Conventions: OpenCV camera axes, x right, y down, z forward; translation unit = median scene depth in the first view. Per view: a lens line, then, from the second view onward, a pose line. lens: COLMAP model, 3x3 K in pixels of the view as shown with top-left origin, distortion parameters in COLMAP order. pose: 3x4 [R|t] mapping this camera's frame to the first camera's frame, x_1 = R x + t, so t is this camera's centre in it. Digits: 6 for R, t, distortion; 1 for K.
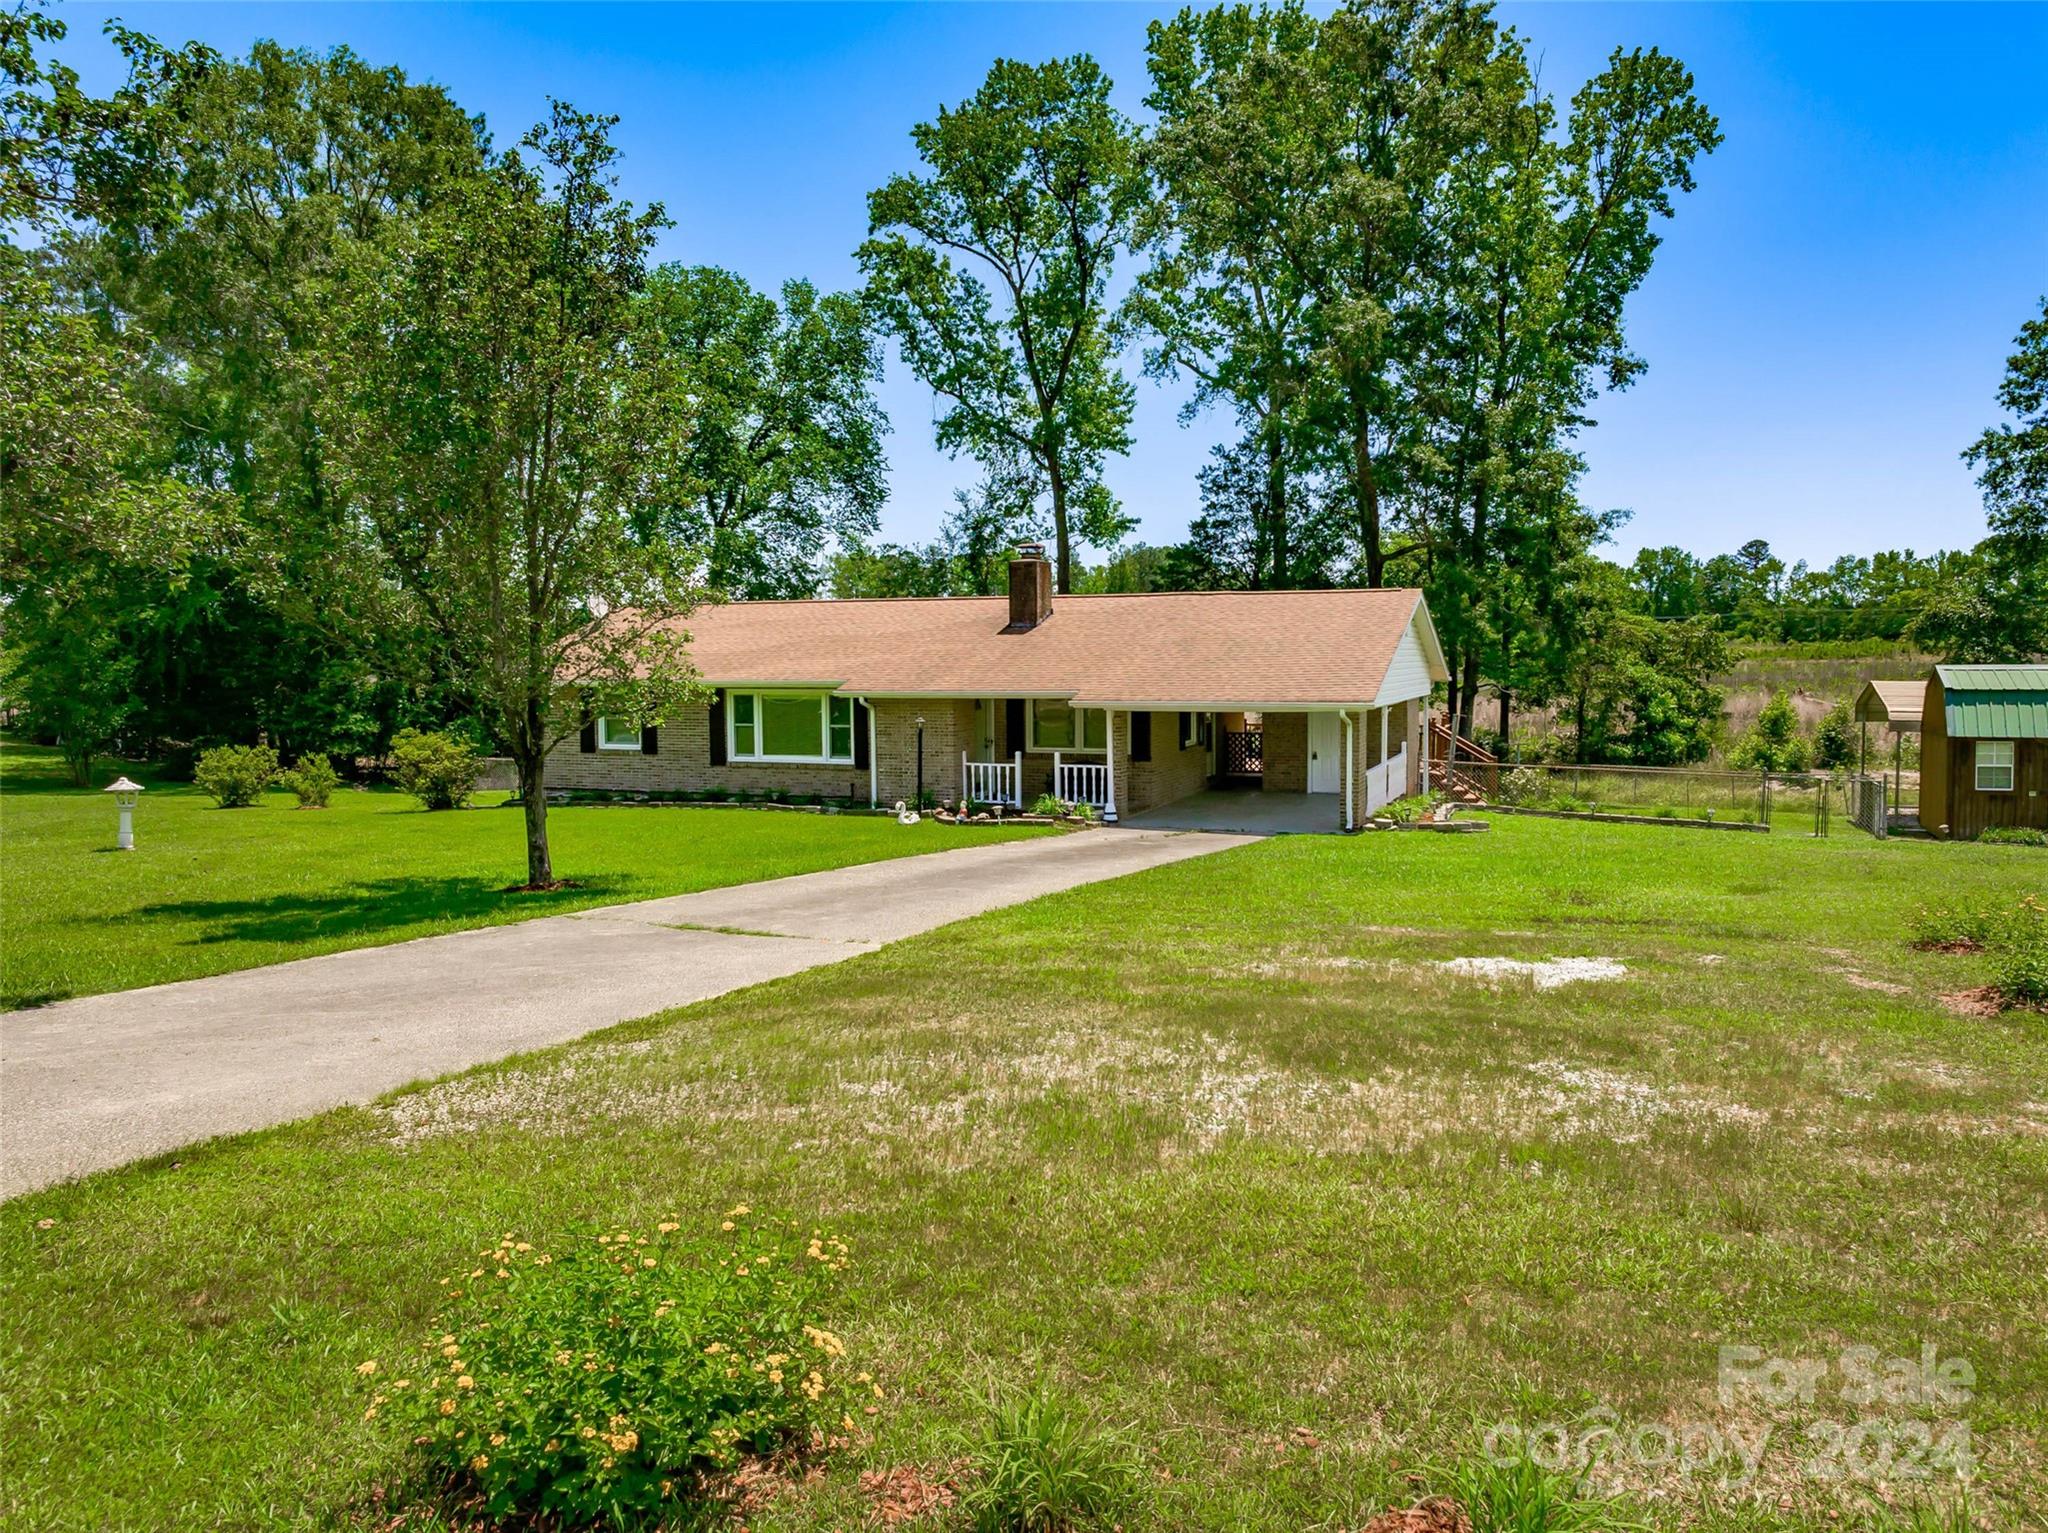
lens RADIAL K [[1465.0, 0, 1002.8], [0, 1465.0, 735.1], [0, 0, 1]] dist [-0.021279, 0.001145]
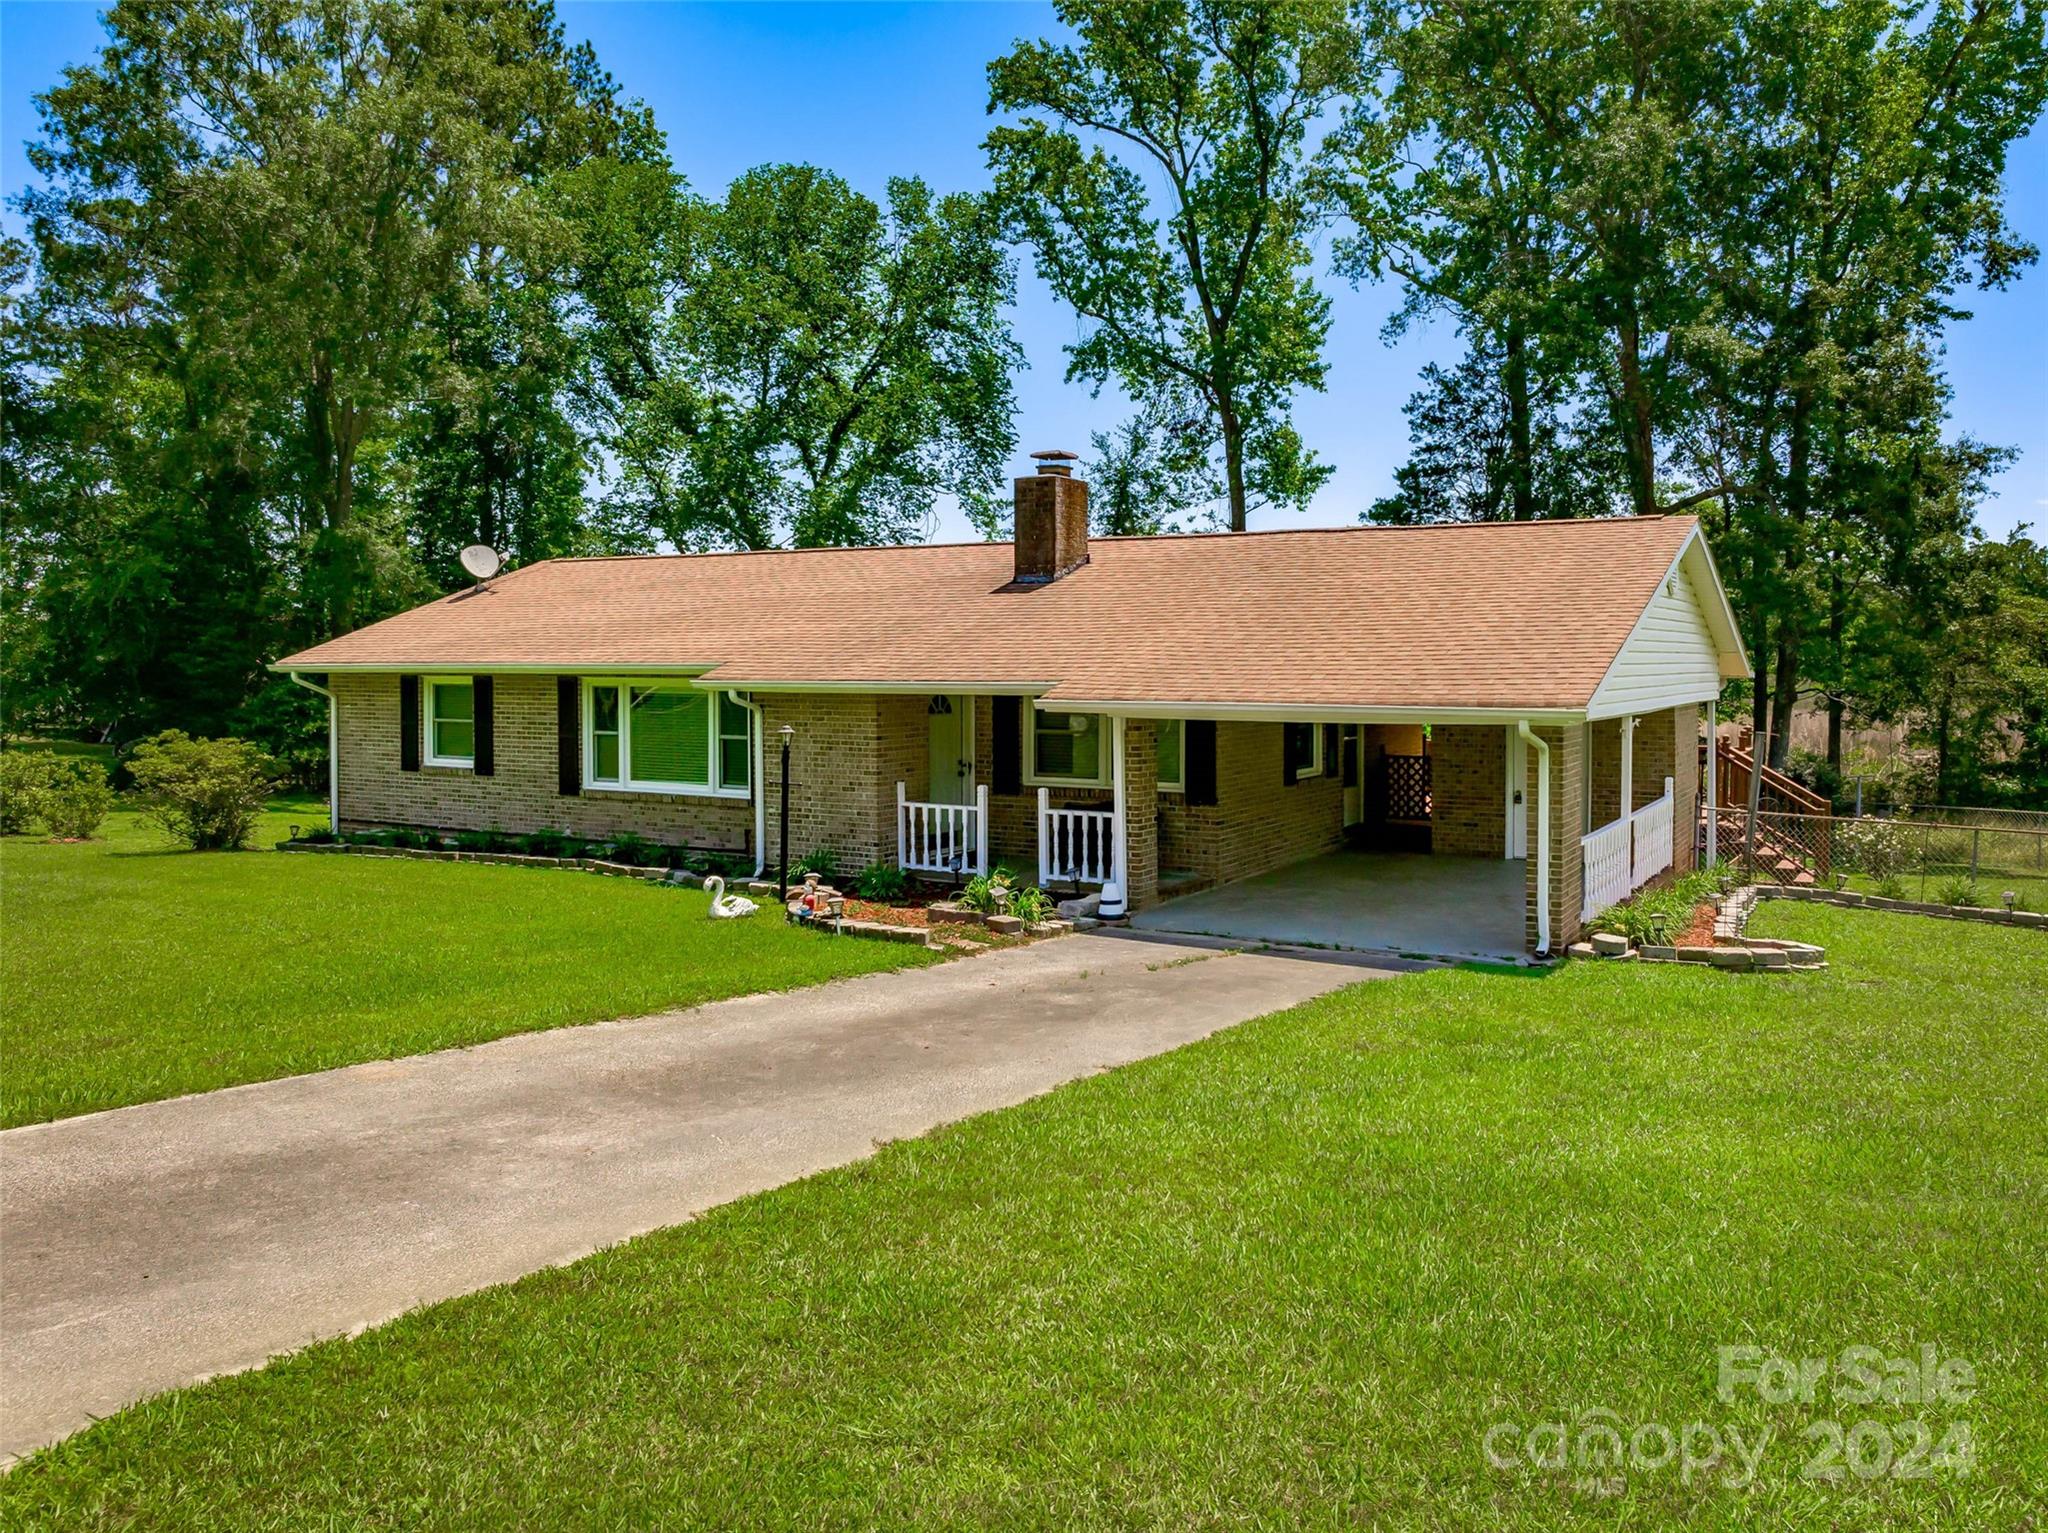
lens RADIAL K [[1548.6, 0, 1074.1], [0, 1548.6, 684.4], [0, 0, 1]] dist [-0.031019, -0.005231]
pose [[0.992240, 0.010672, -0.123879, 0.067471], [-0.015399, 0.999187, -0.037267, -0.003739], [0.123381, 0.038885, 0.991597, 0.210598]]
